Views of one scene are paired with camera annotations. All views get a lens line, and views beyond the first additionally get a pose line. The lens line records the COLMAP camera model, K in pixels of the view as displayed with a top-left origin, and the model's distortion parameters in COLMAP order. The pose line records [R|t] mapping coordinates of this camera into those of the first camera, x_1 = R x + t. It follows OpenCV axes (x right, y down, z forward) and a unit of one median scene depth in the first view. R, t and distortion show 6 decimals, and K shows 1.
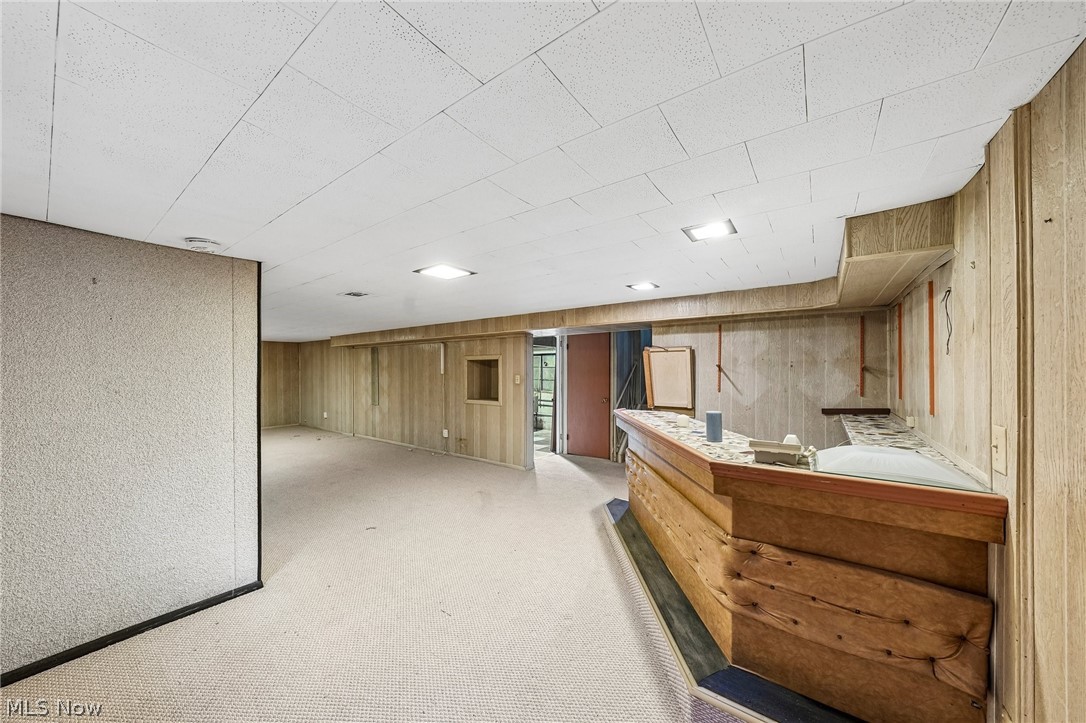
lens RADIAL K [[373.7, 0, 542.9], [0, 373.7, 369.5], [0, 0, 1]] dist [0.000311, 0.000007]
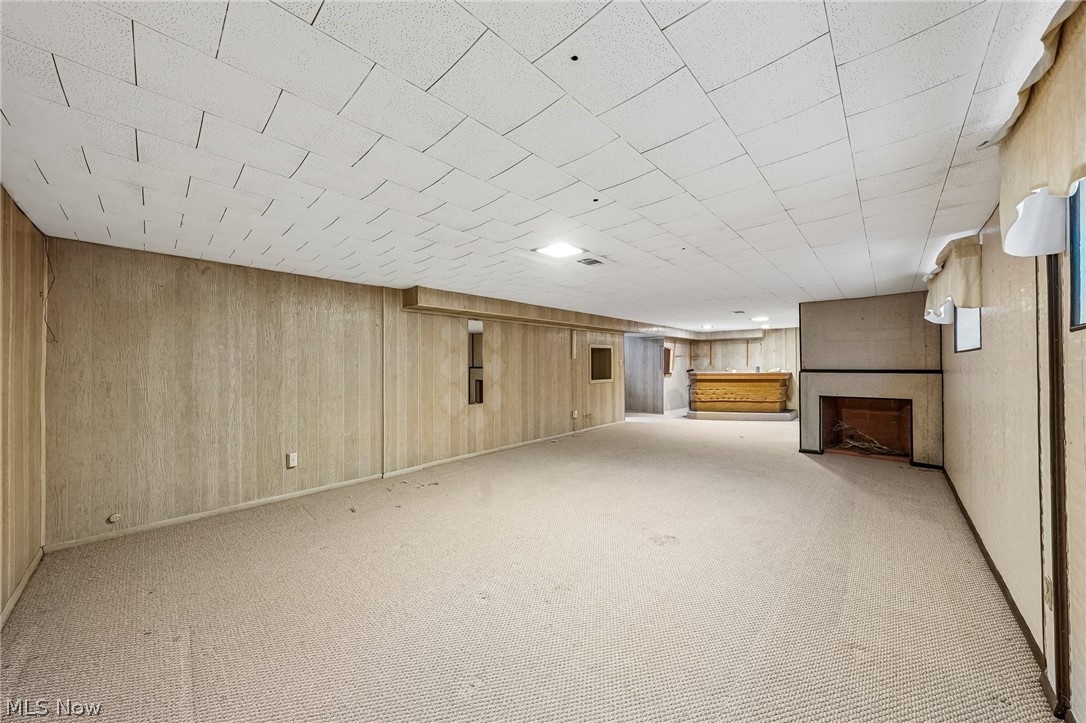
lens RADIAL K [[373.7, 0, 543.5], [0, 373.7, 359.9], [0, 0, 1]] dist [0.000311, 0.000007]
pose [[0.120596, 0.004433, 0.992692, -1.253236], [-0.003575, 0.999985, -0.004031, 0.018565], [-0.992695, -0.003063, 0.120610, 0.900089]]
